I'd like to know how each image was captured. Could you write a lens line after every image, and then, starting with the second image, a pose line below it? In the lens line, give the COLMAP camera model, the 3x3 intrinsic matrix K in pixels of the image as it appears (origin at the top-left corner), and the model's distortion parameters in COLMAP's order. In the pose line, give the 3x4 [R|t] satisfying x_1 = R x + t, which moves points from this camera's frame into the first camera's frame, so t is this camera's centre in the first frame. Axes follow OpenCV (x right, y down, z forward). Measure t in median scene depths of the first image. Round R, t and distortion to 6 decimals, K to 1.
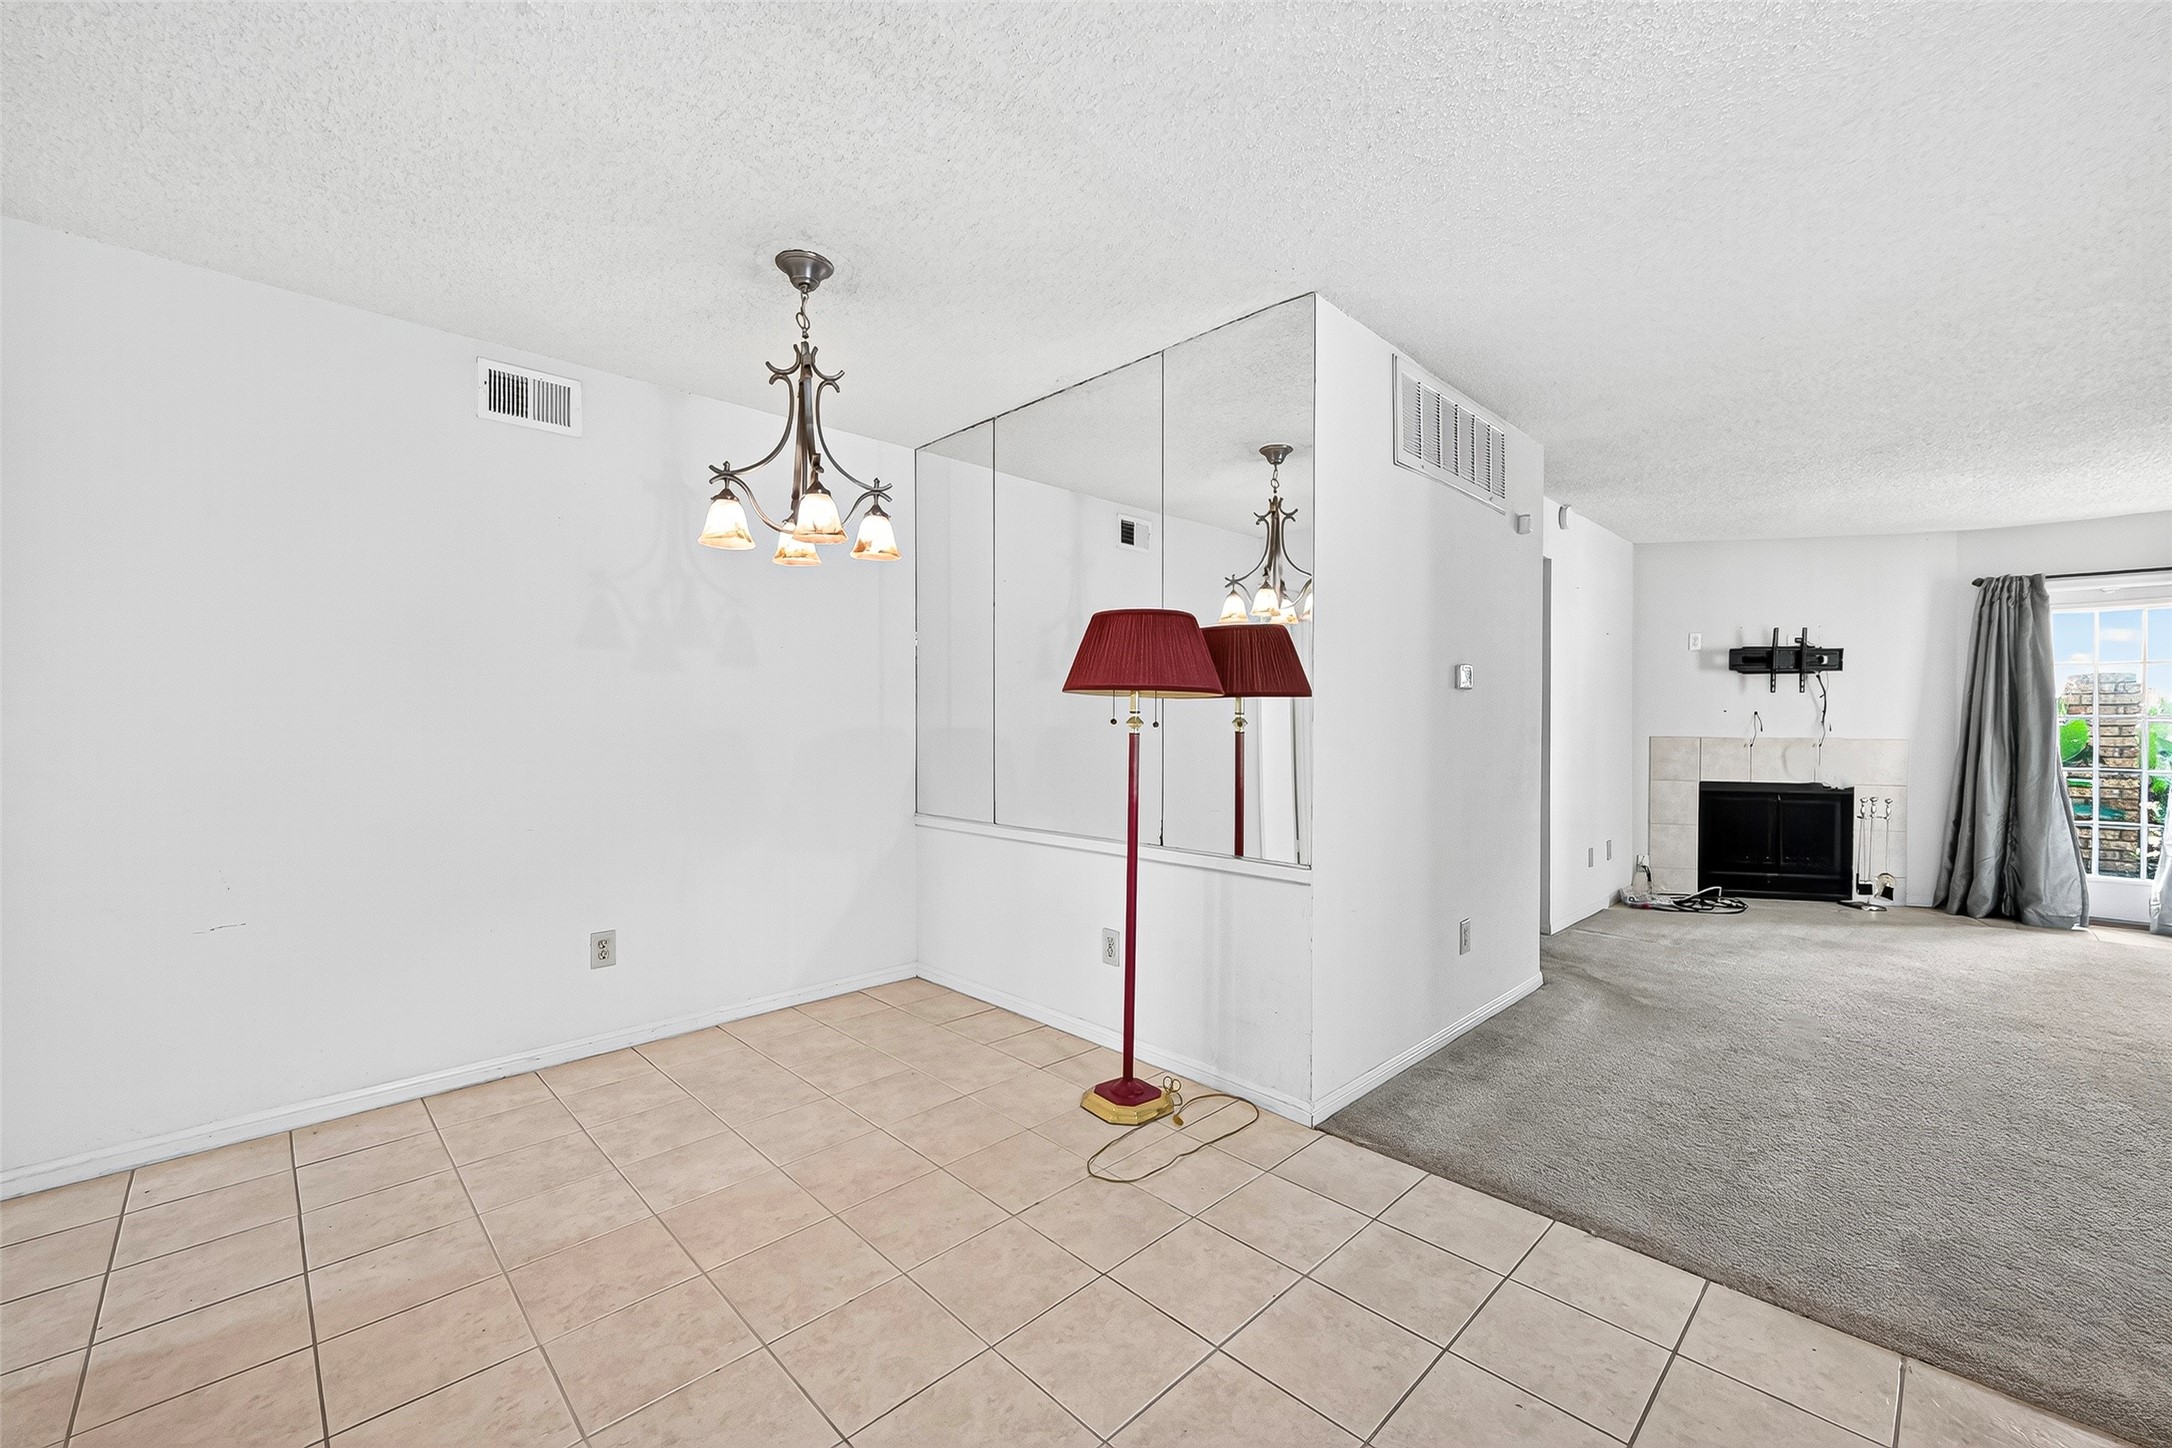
lens RADIAL K [[872.1, 0, 1086.0], [0, 872.1, 724.0], [0, 0, 1]] dist [-0.000010, -0.000196]
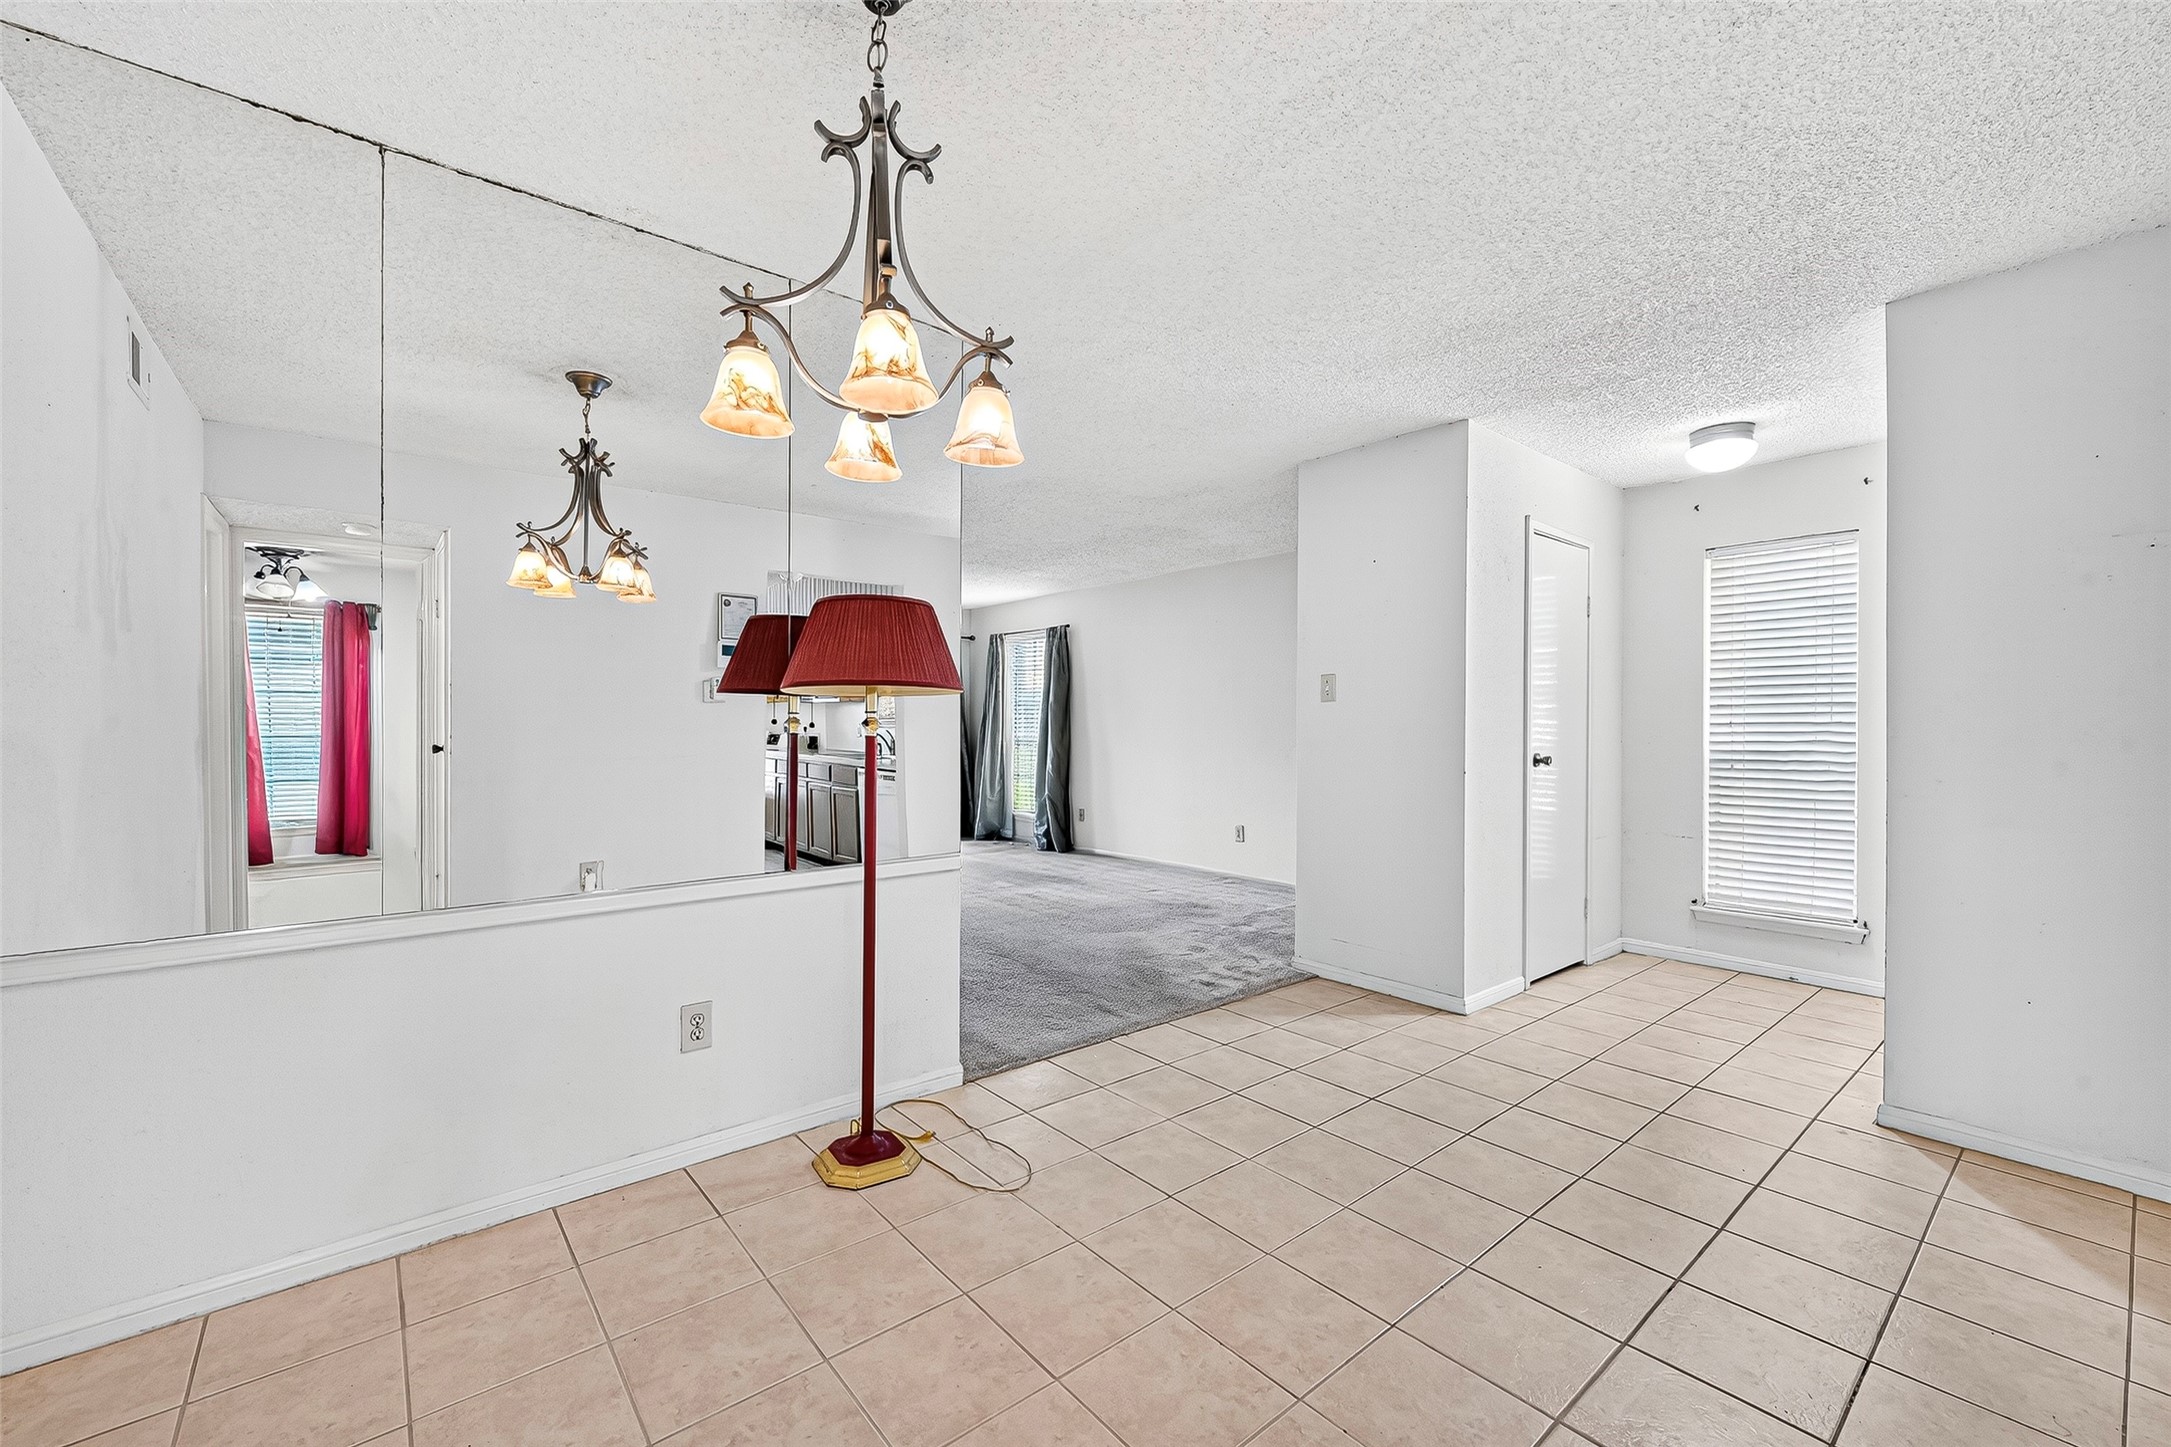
lens RADIAL K [[879.0, 0, 1089.4], [0, 879.0, 735.3], [0, 0, 1]] dist [0.017244, -0.000061]
pose [[0.078123, -0.015551, 0.996822, -0.386941], [0.000777, 0.999879, 0.015538, -0.001137], [-0.996943, -0.000439, 0.078126, 0.341543]]
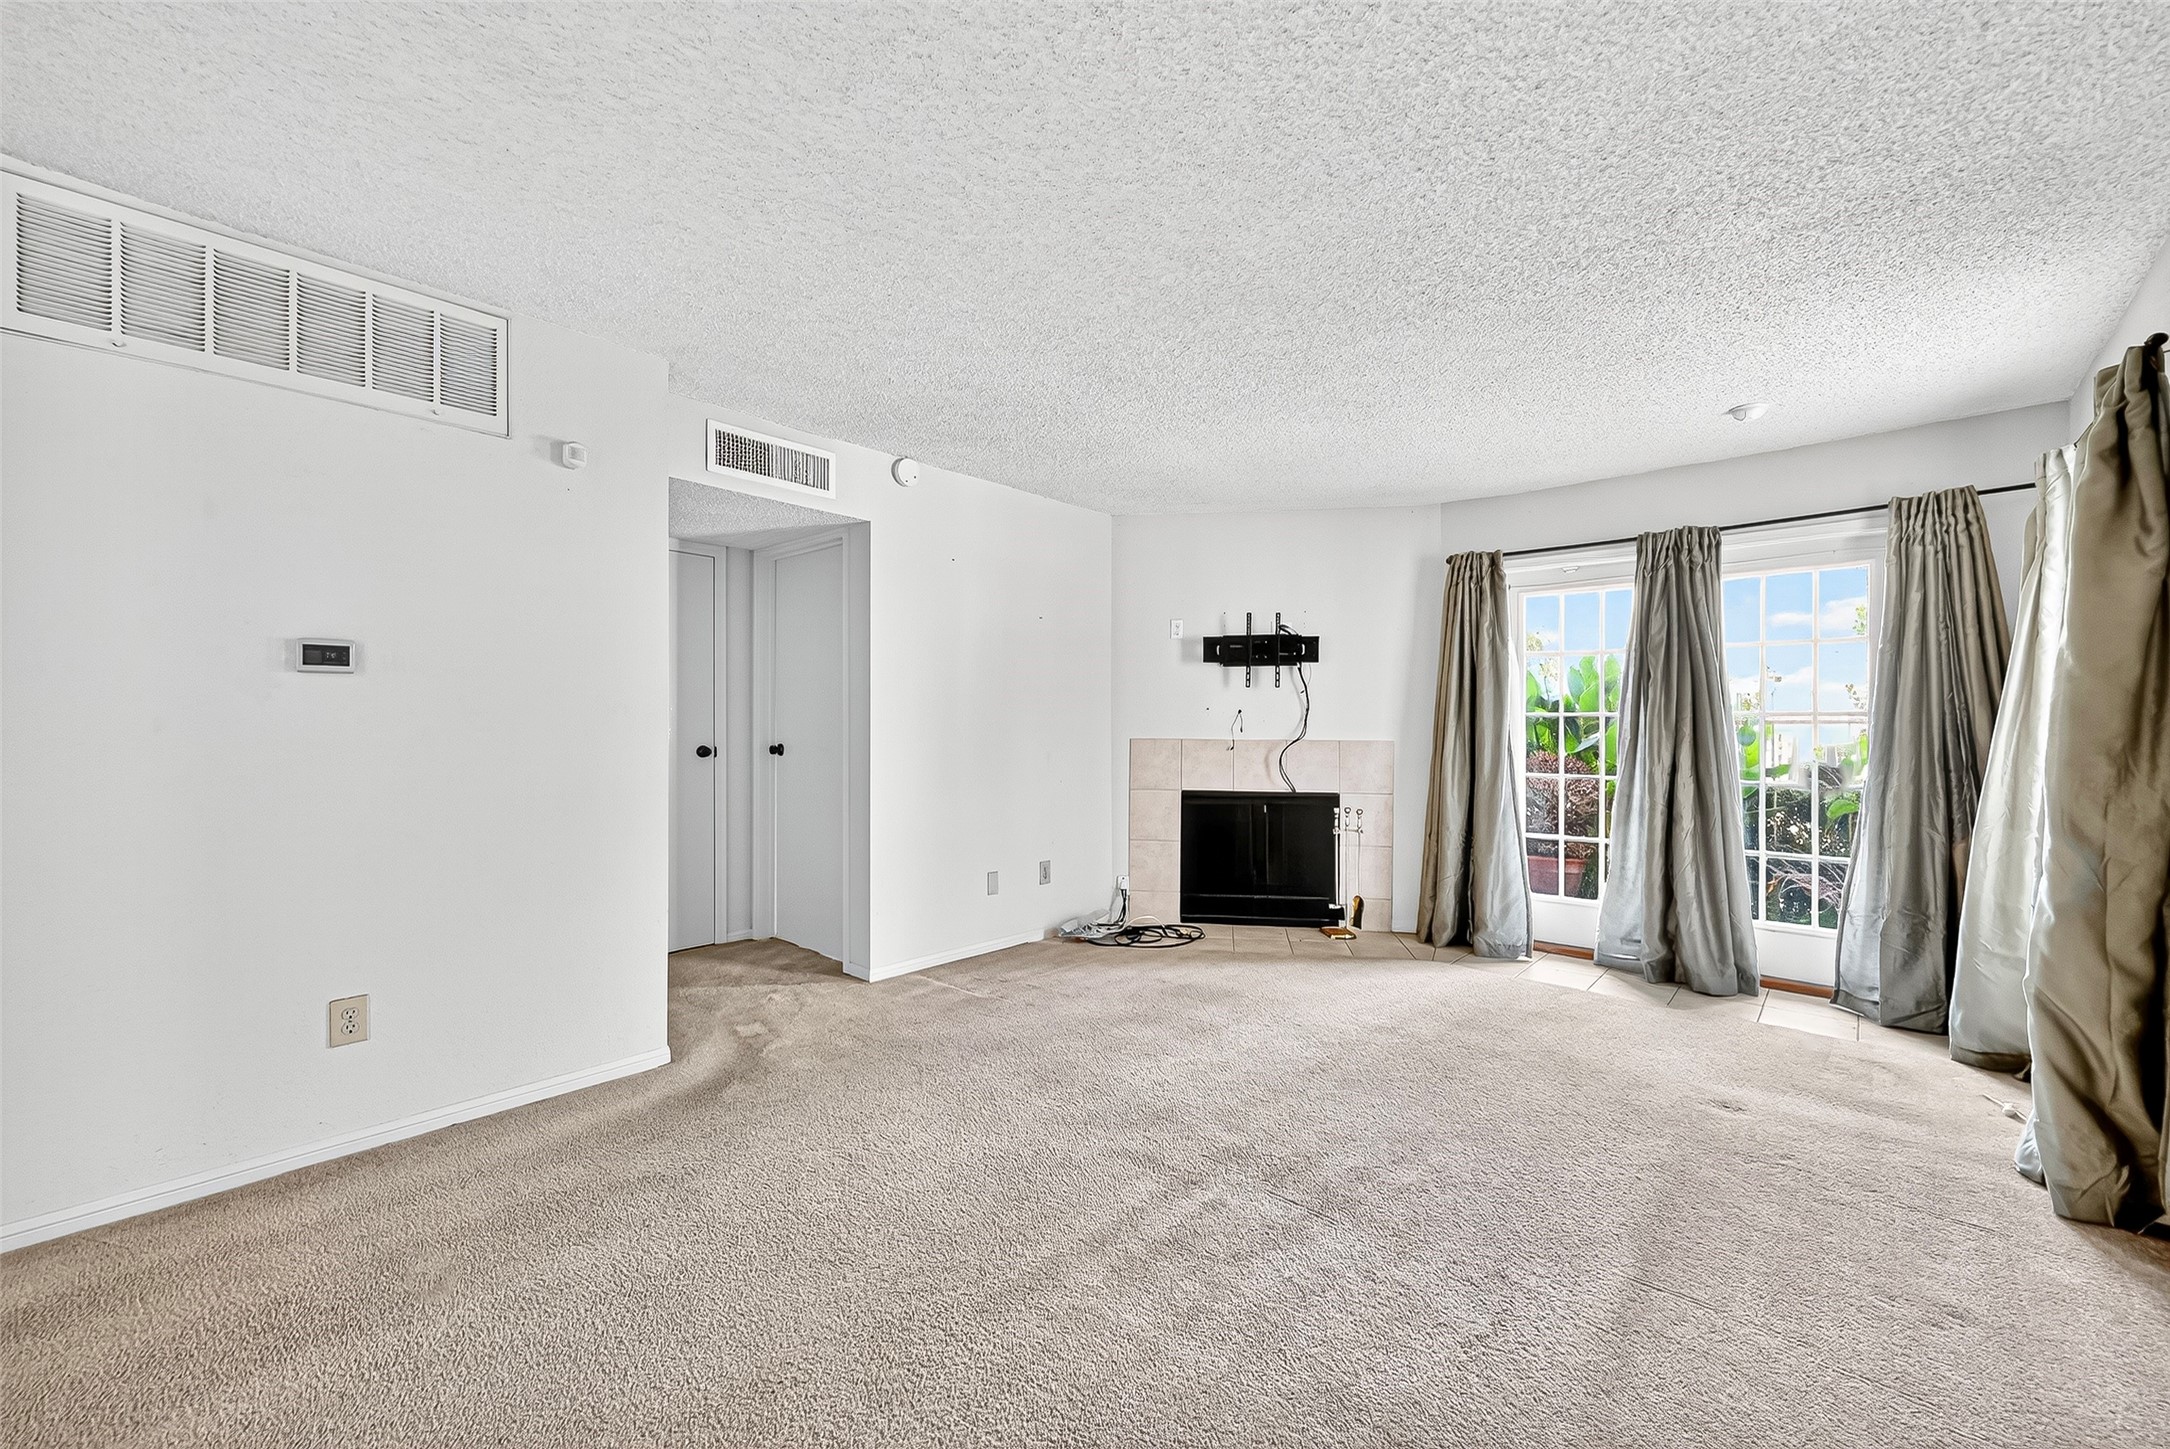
lens RADIAL K [[873.0, 0, 1115.1], [0, 873.0, 722.1], [0, 0, 1]] dist [0.000310, 0.000068]
pose [[0.997220, -0.002017, 0.074491, 0.616256], [0.002843, 0.999936, -0.010977, 0.007745], [-0.074464, 0.011158, 0.997161, 0.152750]]
